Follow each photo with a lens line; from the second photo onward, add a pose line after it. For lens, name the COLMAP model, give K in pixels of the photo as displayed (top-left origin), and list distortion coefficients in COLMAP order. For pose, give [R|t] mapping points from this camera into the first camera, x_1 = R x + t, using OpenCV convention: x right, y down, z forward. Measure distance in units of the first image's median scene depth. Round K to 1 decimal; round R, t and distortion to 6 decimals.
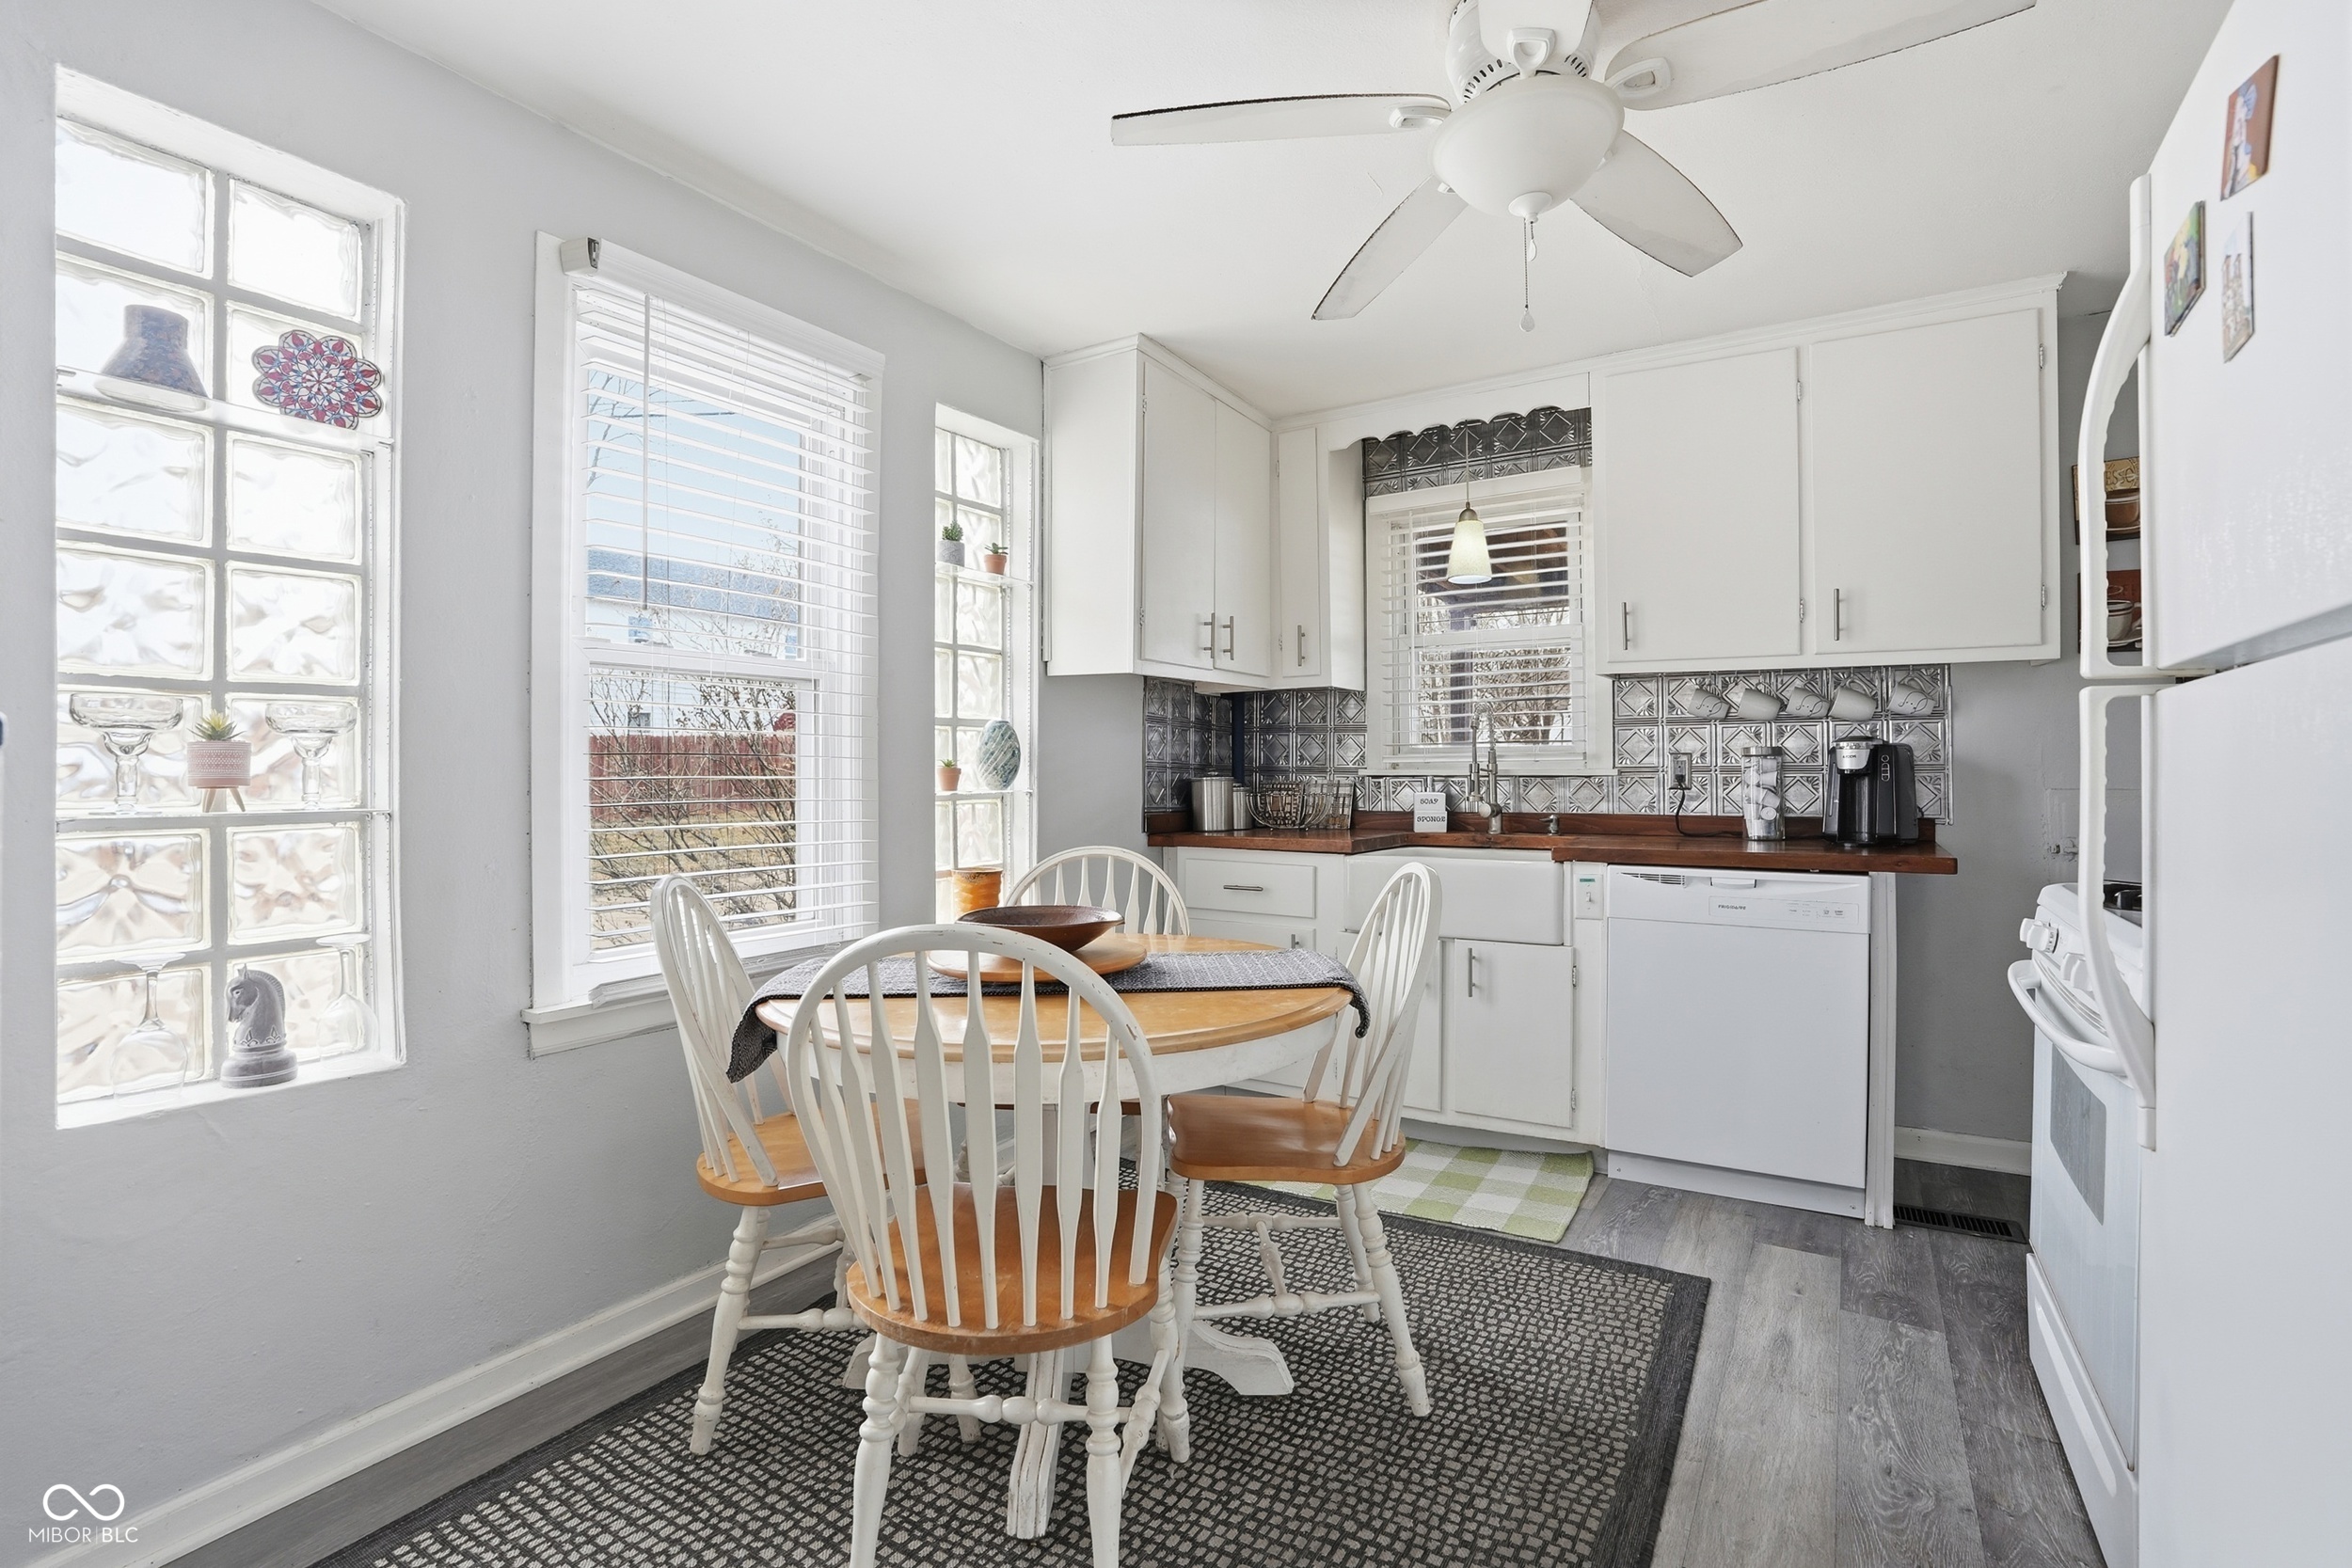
lens RADIAL K [[1099.2, 0, 1167.0], [0, 1099.2, 767.7], [0, 0, 1]] dist [-0.064271, 0.020186]
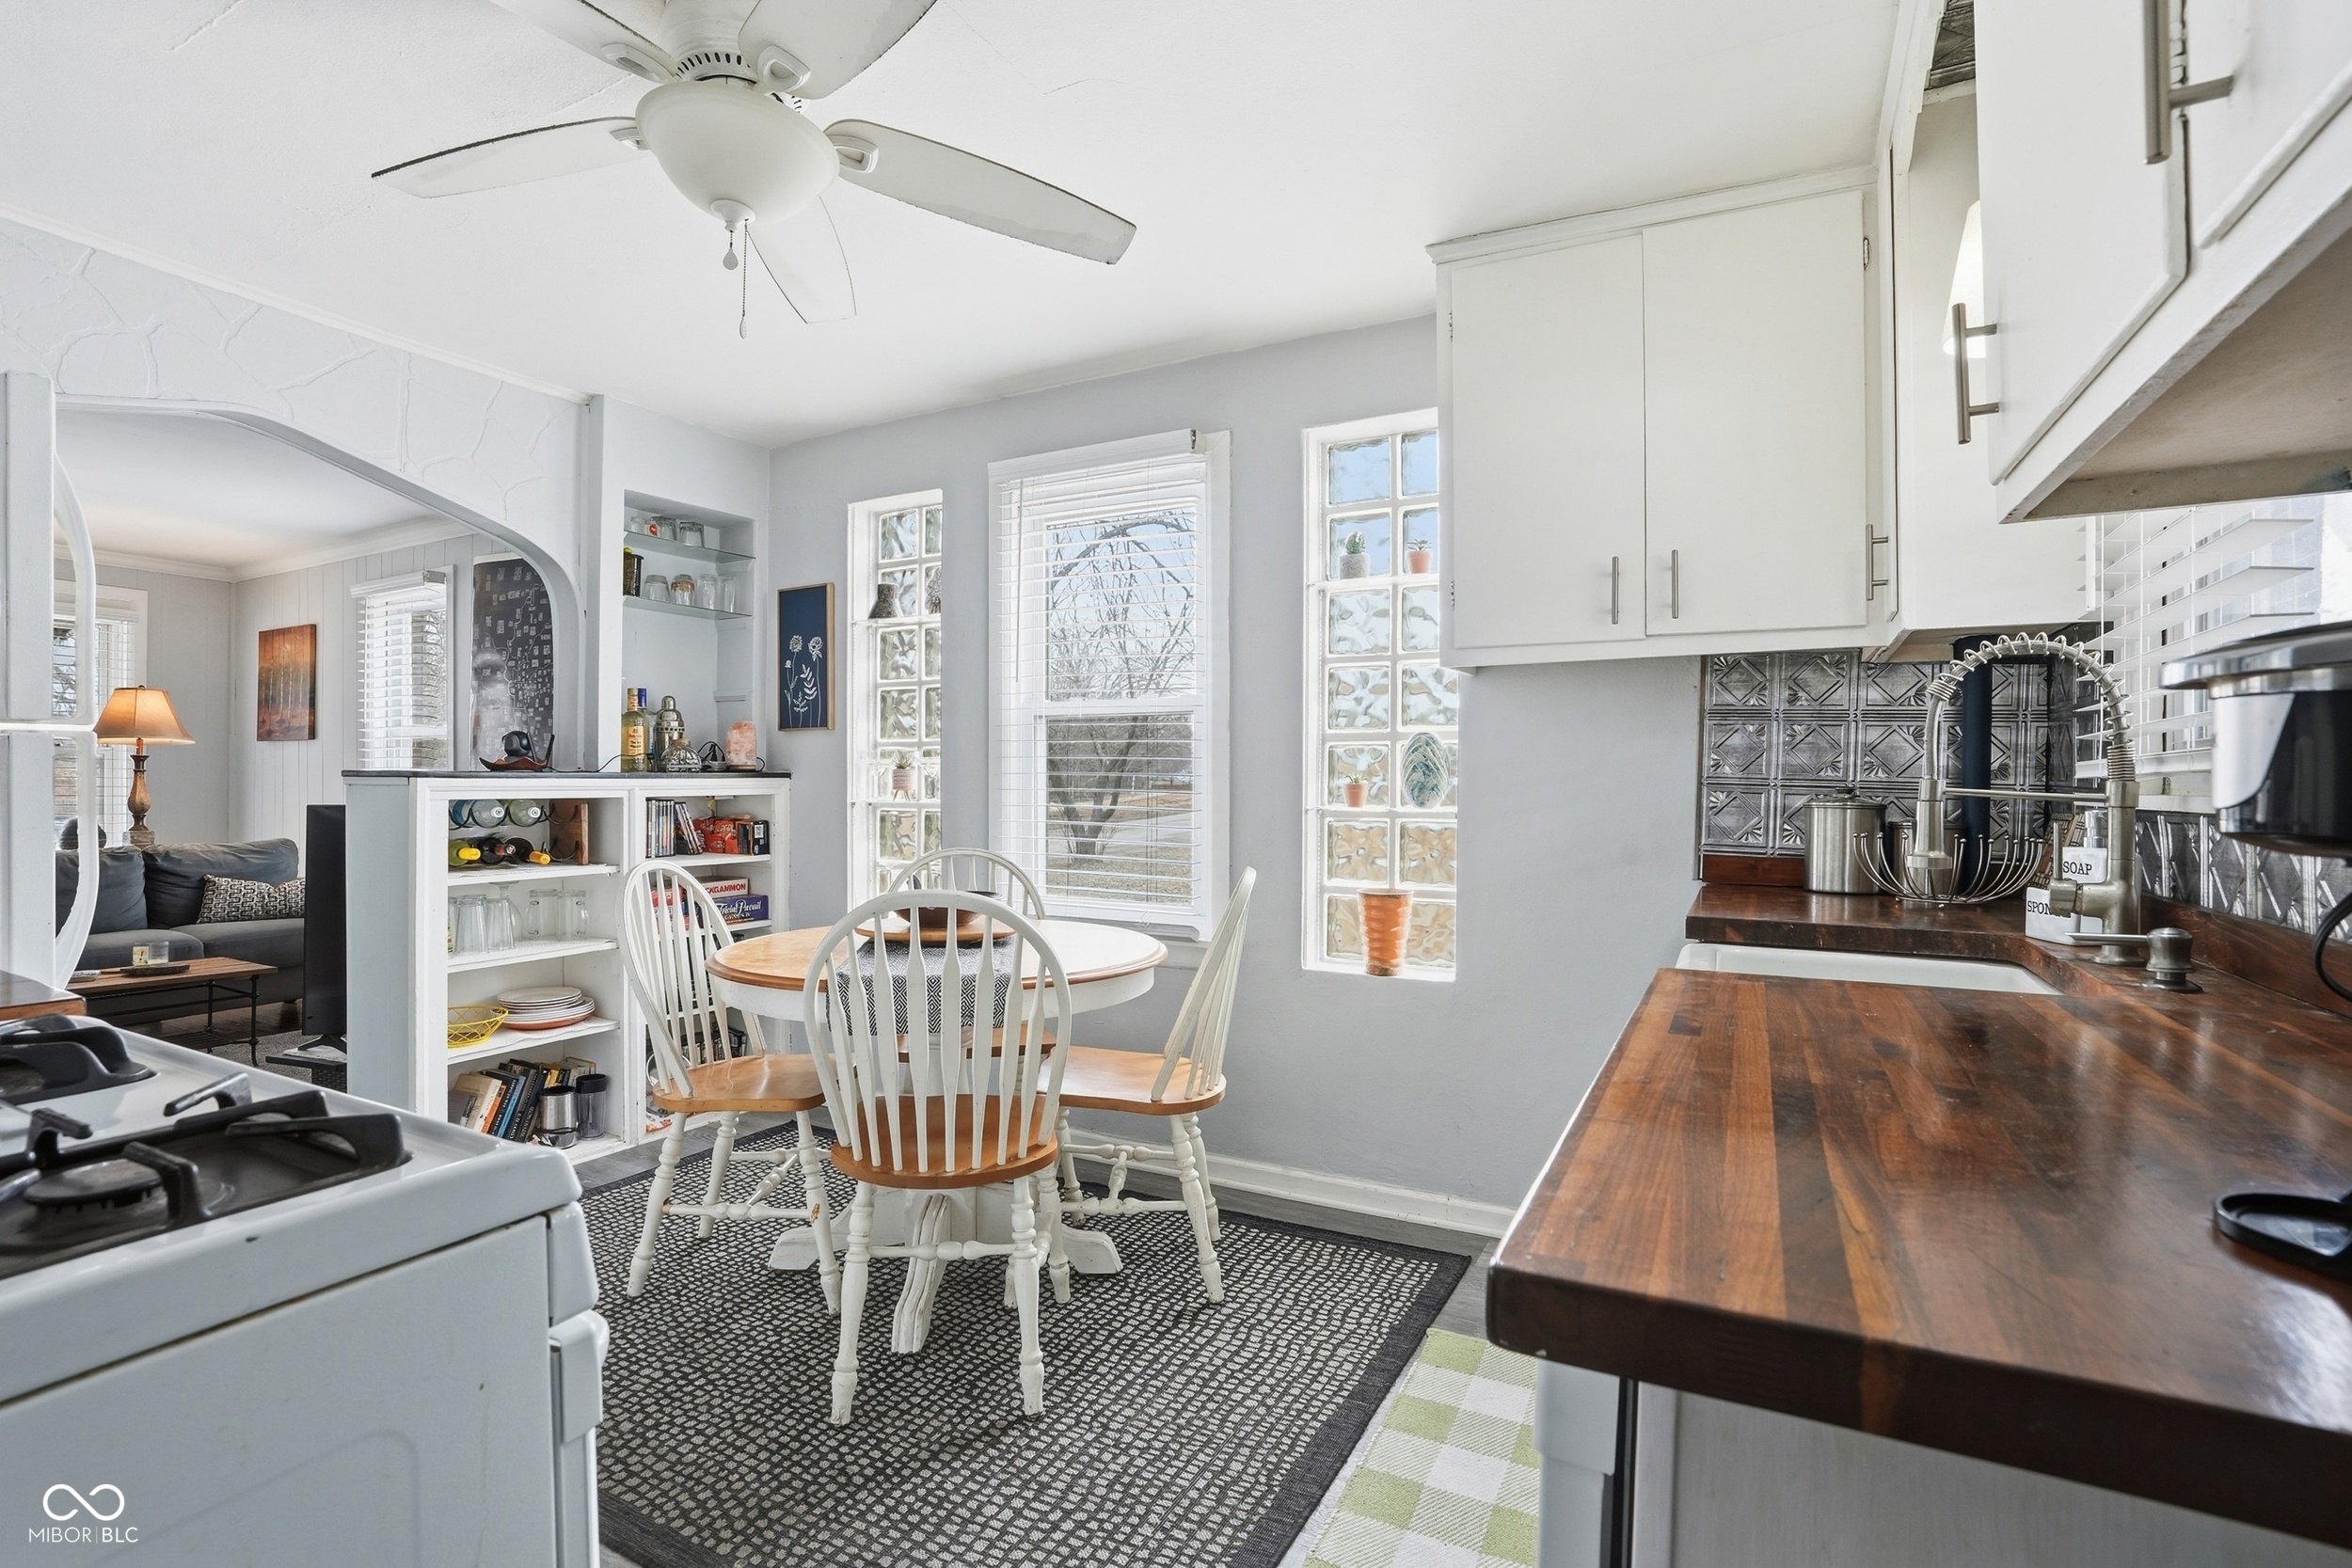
lens RADIAL K [[1099.2, 0, 1173.2], [0, 1099.2, 789.4], [0, 0, 1]] dist [-0.064271, 0.020186]
pose [[0.061246, 0.008857, -0.998083, 0.650563], [-0.011313, 0.999903, 0.008179, 0.000403], [0.998059, 0.010791, 0.061340, 0.648036]]
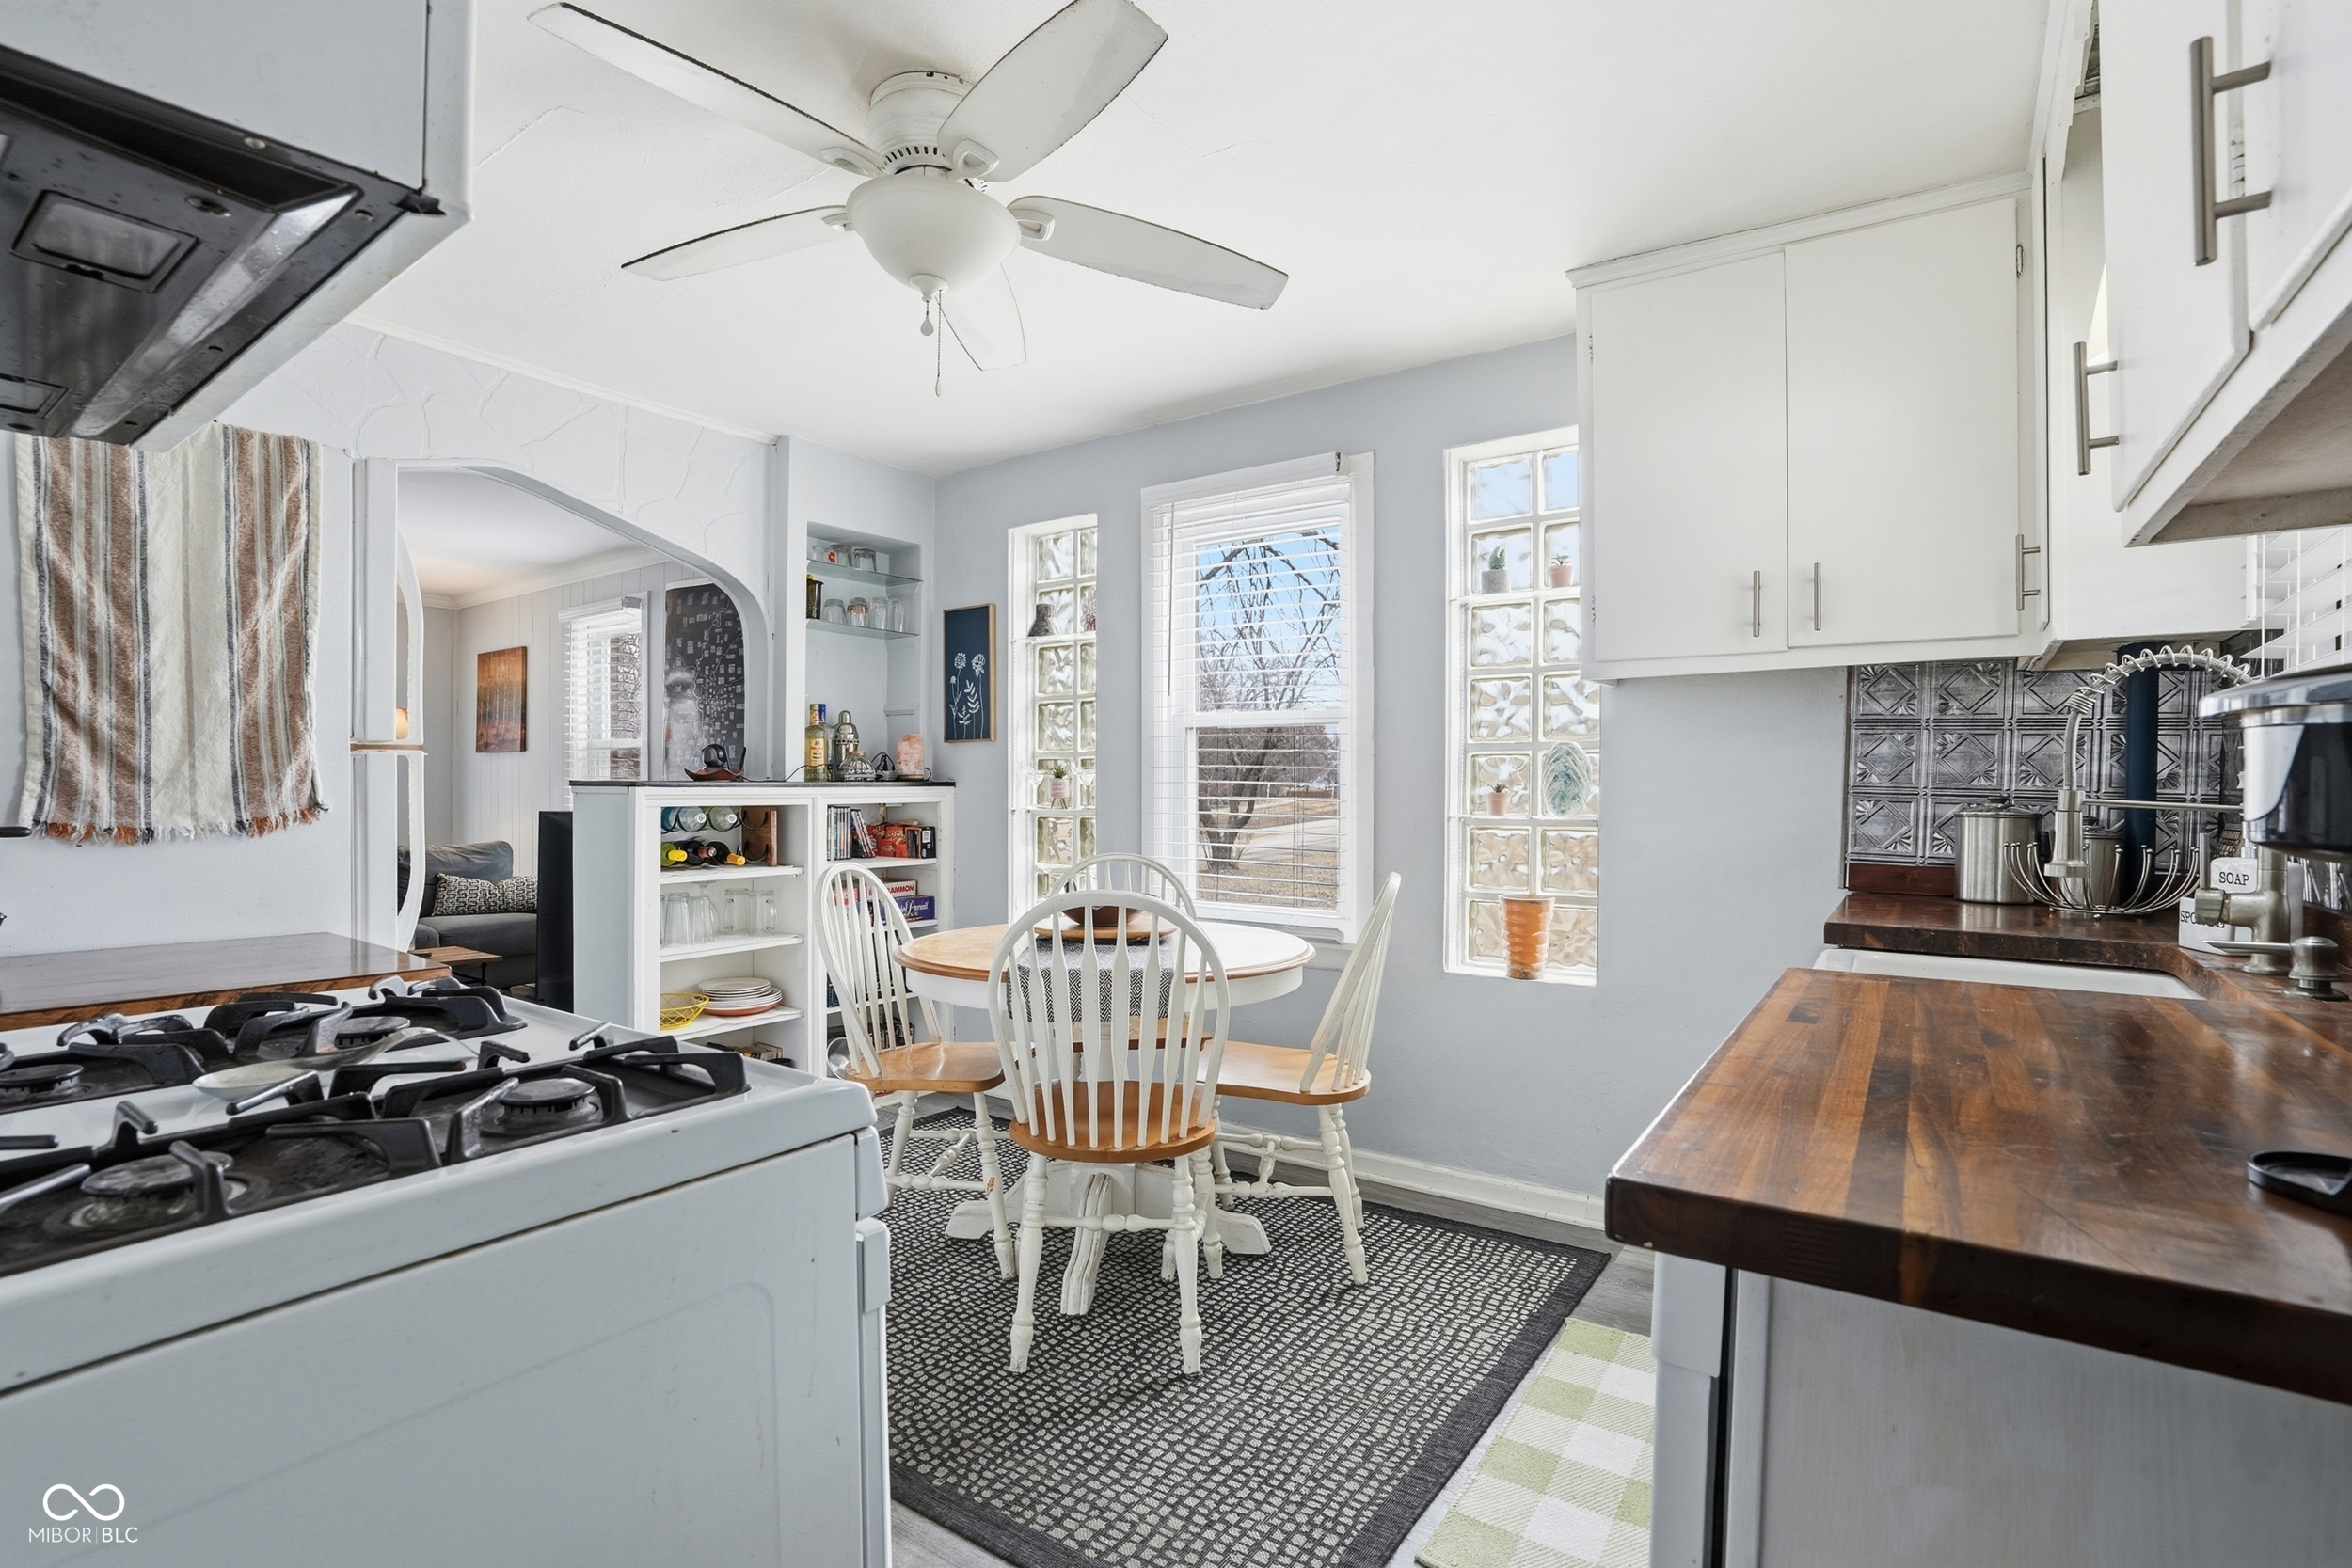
lens RADIAL K [[1099.2, 0, 1178.1], [0, 1099.2, 798.9], [0, 0, 1]] dist [-0.064271, 0.020186]
pose [[-0.056762, 0.011439, -0.998322, 0.694268], [-0.010716, 0.999870, 0.012066, -0.001179], [0.998330, 0.011383, -0.056632, 0.637024]]
